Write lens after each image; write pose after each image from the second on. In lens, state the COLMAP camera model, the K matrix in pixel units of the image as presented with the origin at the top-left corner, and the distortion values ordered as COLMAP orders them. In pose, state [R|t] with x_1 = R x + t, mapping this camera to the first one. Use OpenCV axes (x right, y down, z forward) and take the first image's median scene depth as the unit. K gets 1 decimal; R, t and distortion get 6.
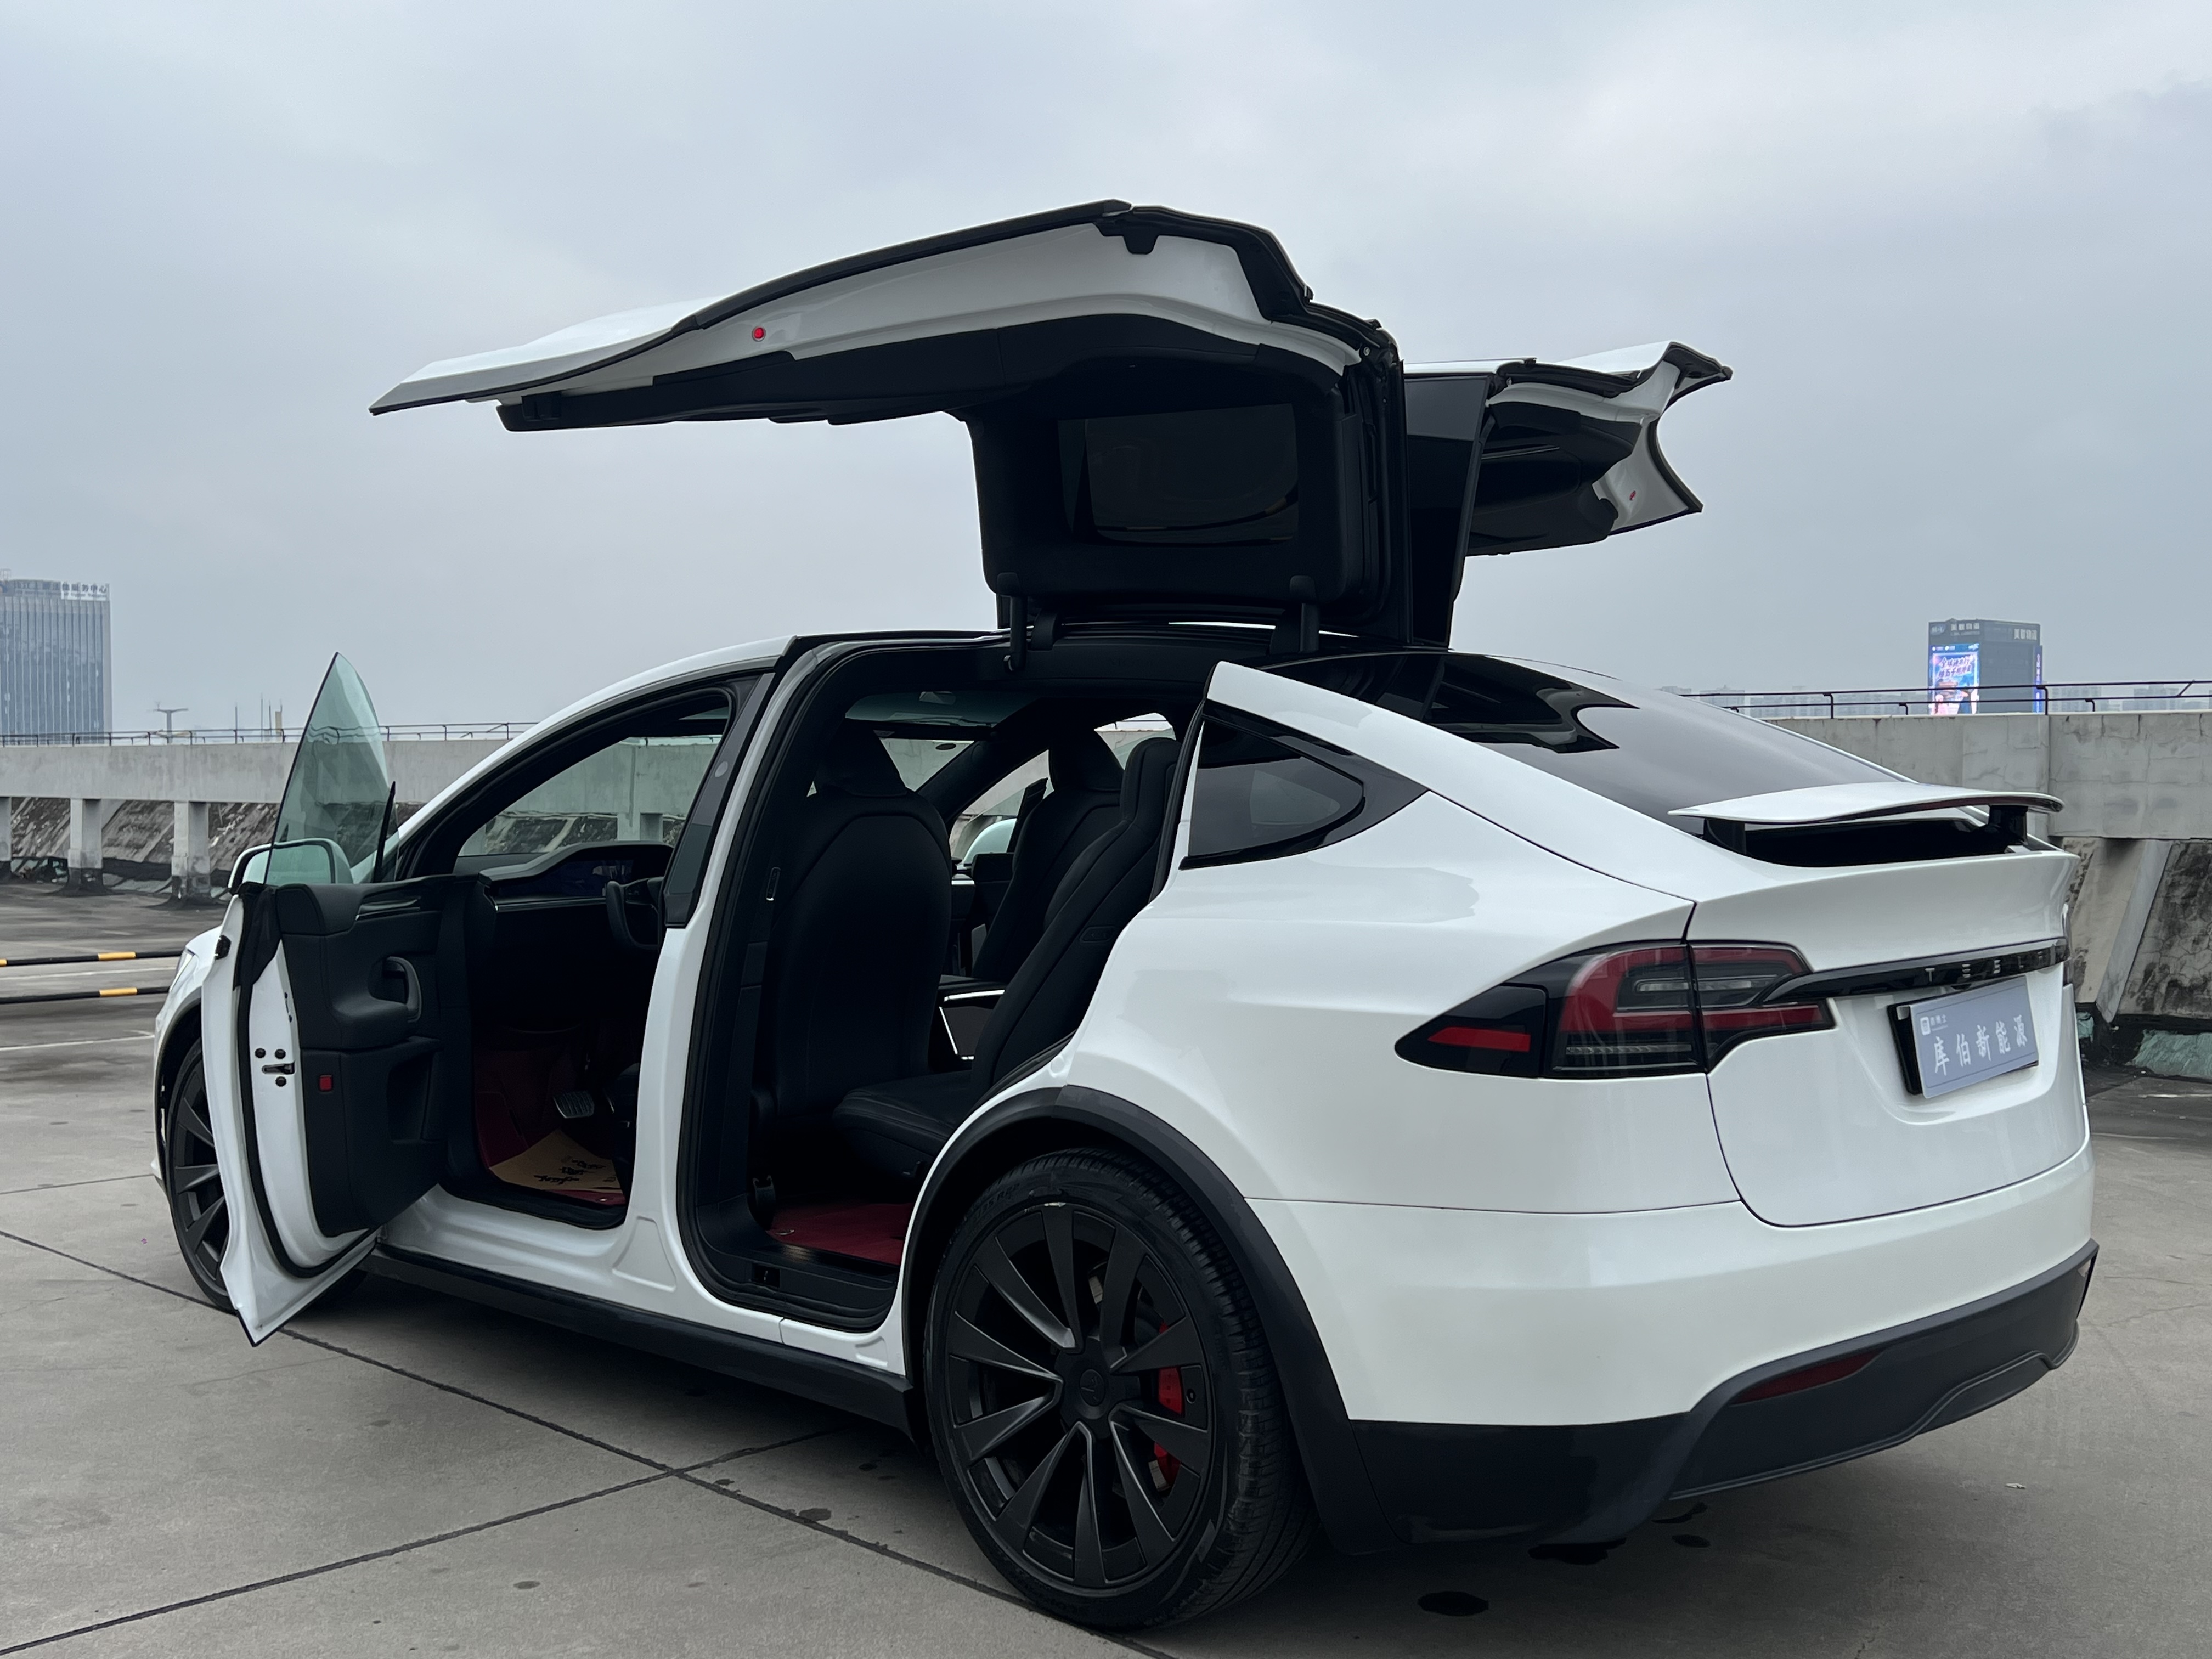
lens RADIAL K [[2279.6, 0, 1112.2], [0, 2279.6, 841.8], [0, 0, 1]] dist [0.032683, 0.000000]
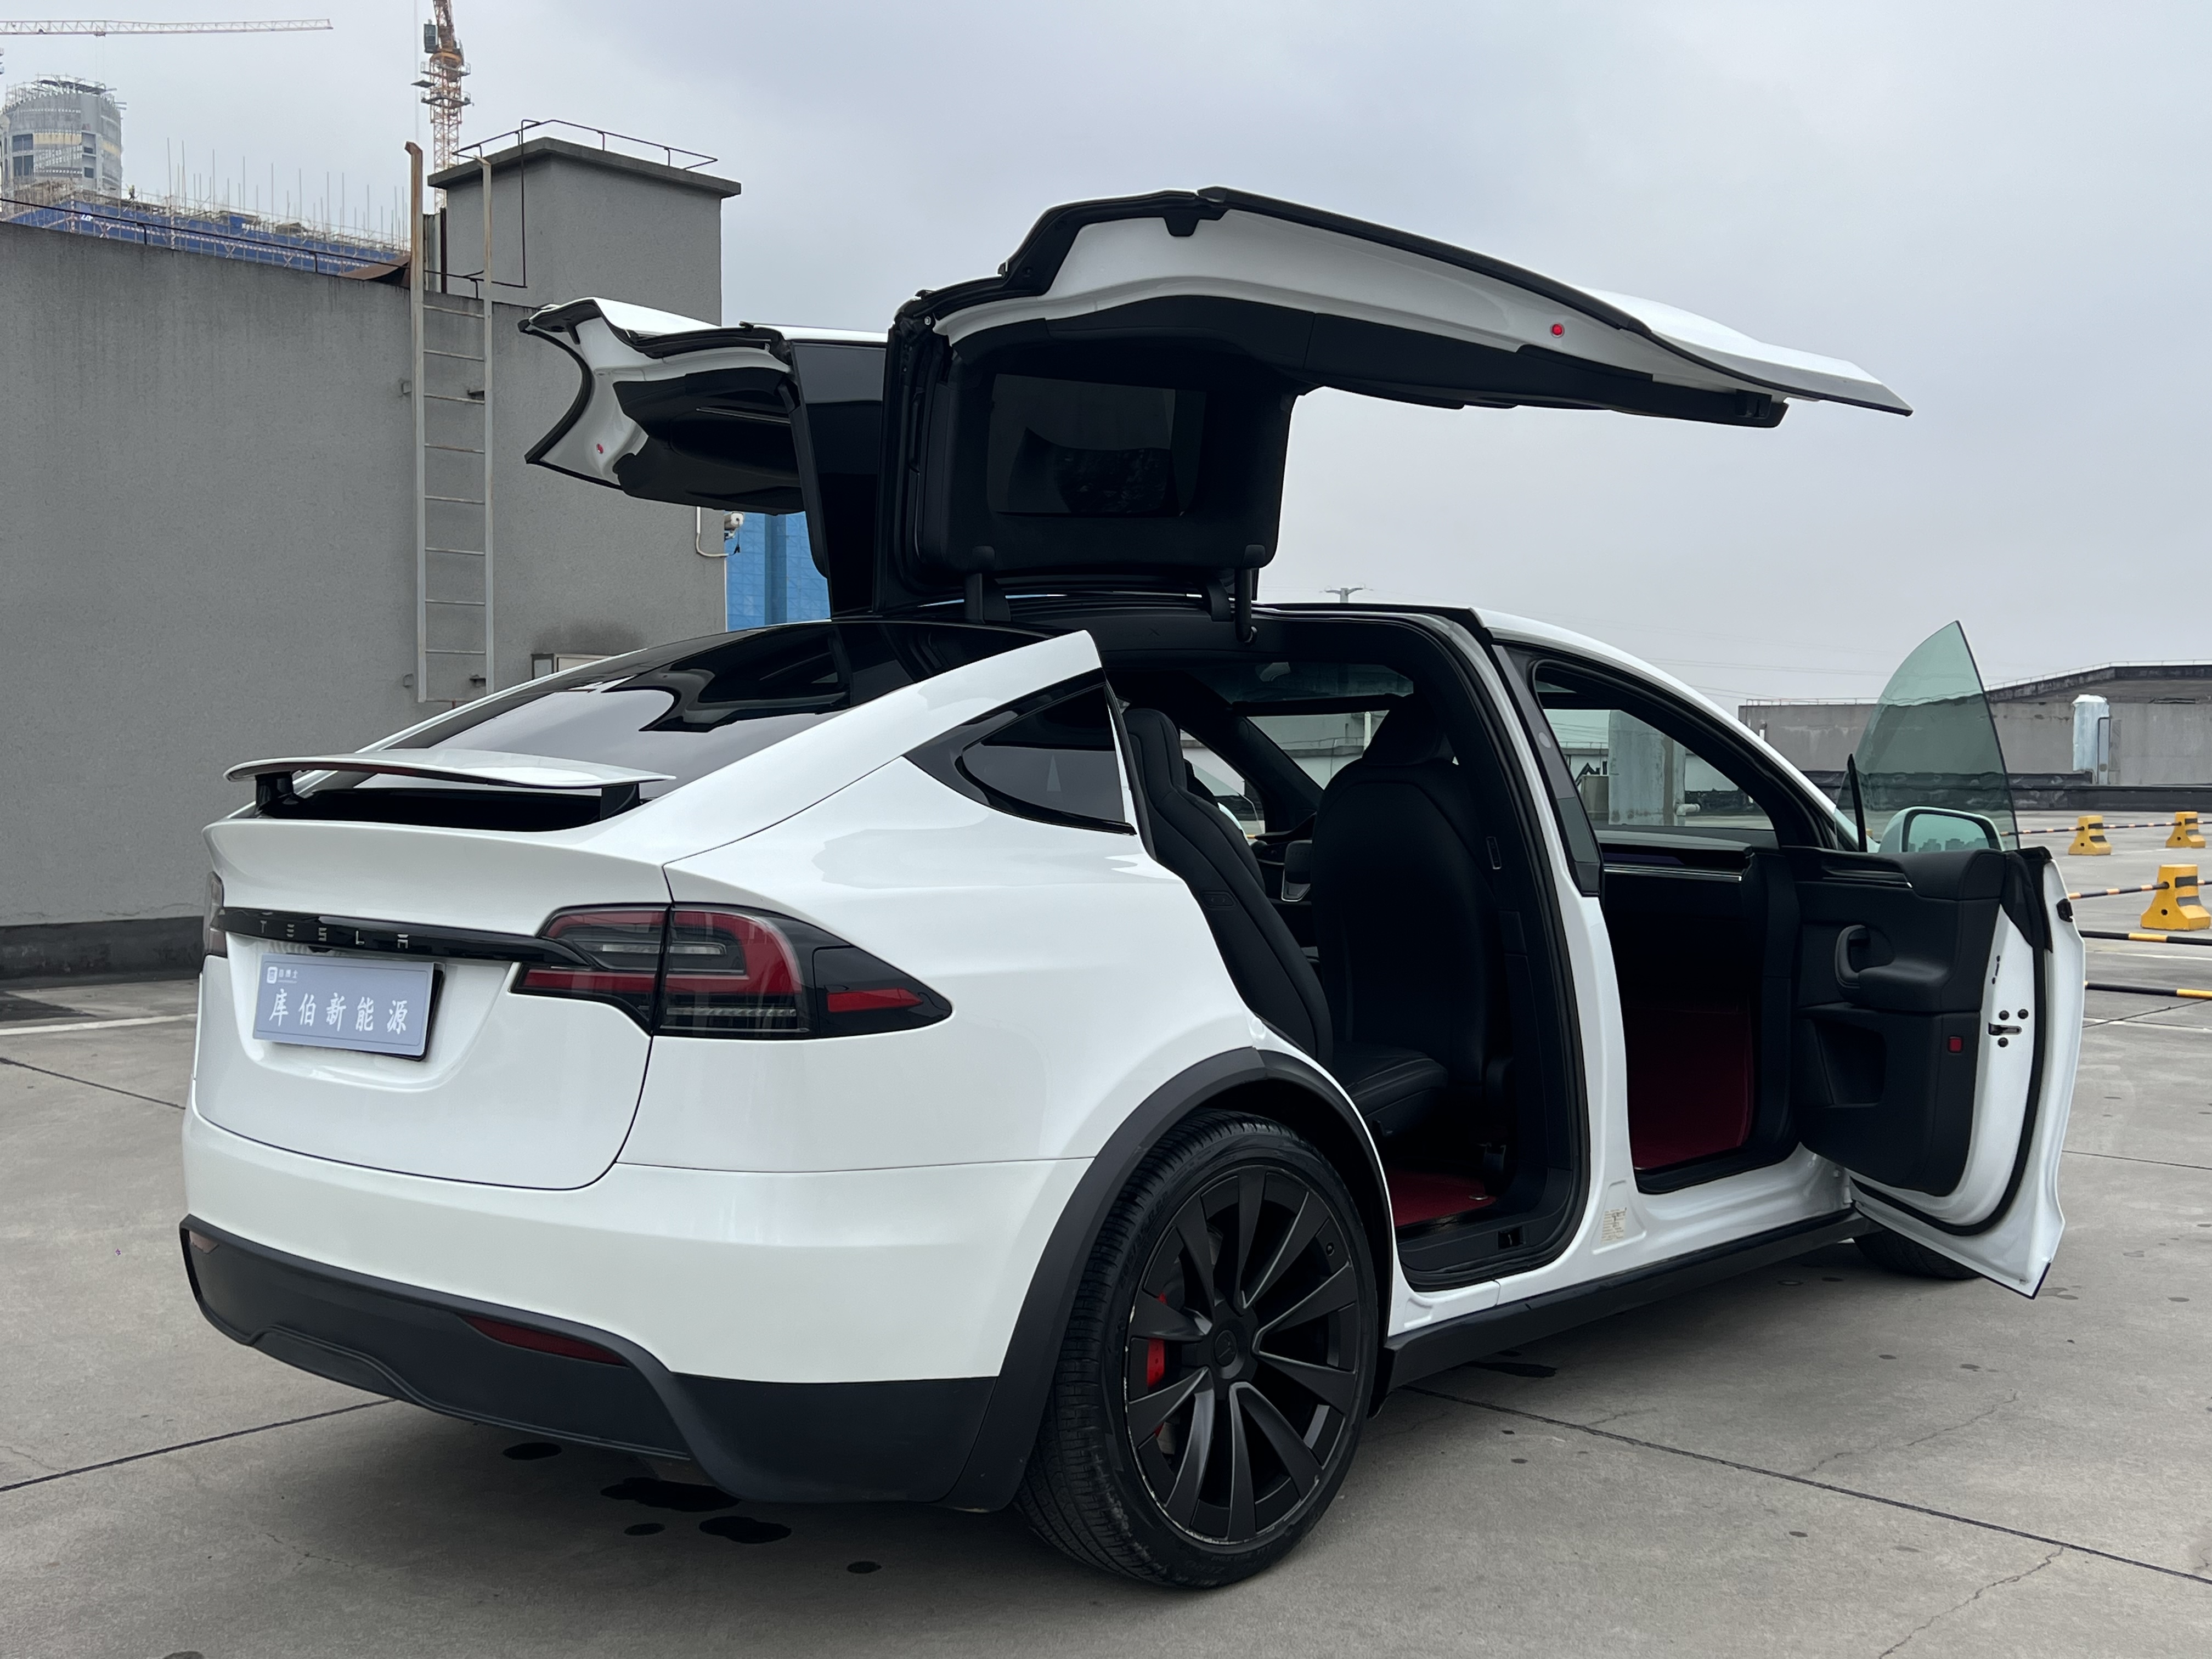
lens RADIAL K [[2351.7, 0, 1116.7], [0, 2351.7, 826.6], [0, 0, 1]] dist [0.016701, 0.000000]
pose [[0.019100, 0.032299, -0.999296, 1.188078], [-0.034812, 0.998894, 0.031621, -0.030221], [0.999211, 0.034184, 0.020203, 1.114870]]
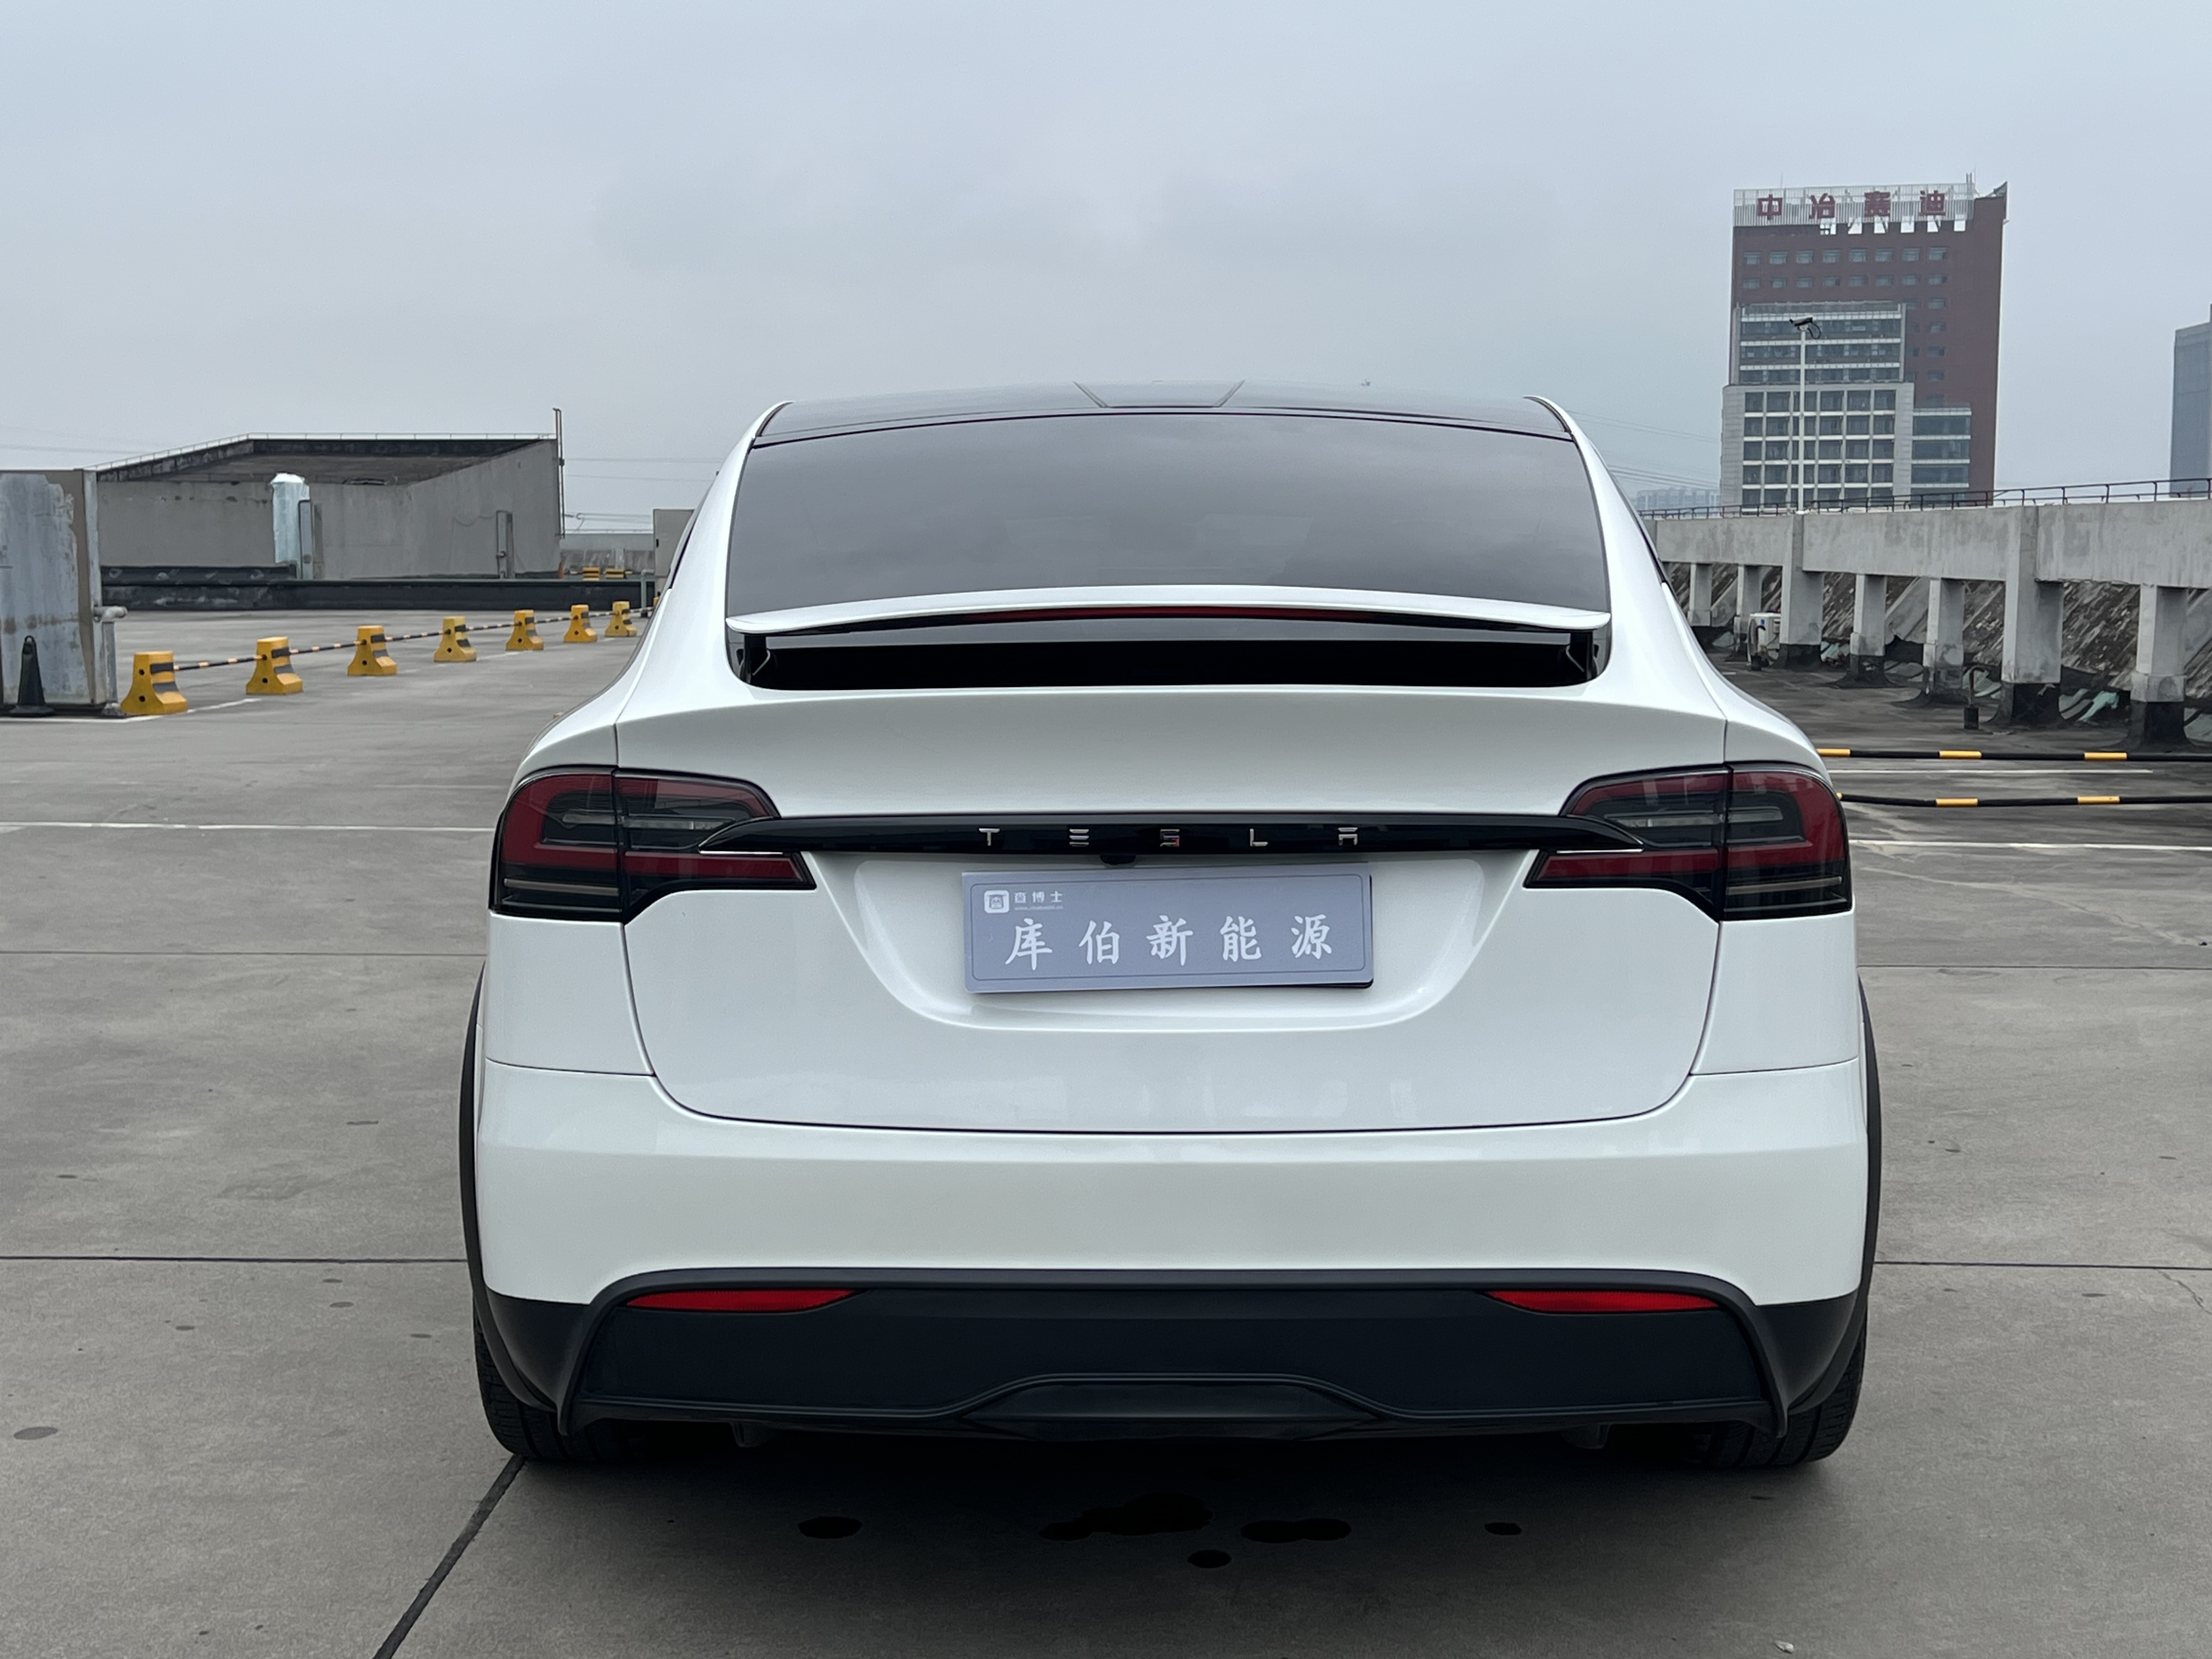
lens RADIAL K [[2852.0, 0, 1093.7], [0, 2852.0, 828.8], [0, 0, 1]] dist [0.073355, 0.000000]
pose [[0.677518, 0.072309, -0.731943, 0.876038], [-0.020614, 0.996631, 0.079377, -0.017004], [0.735217, -0.038692, 0.676727, 0.308356]]
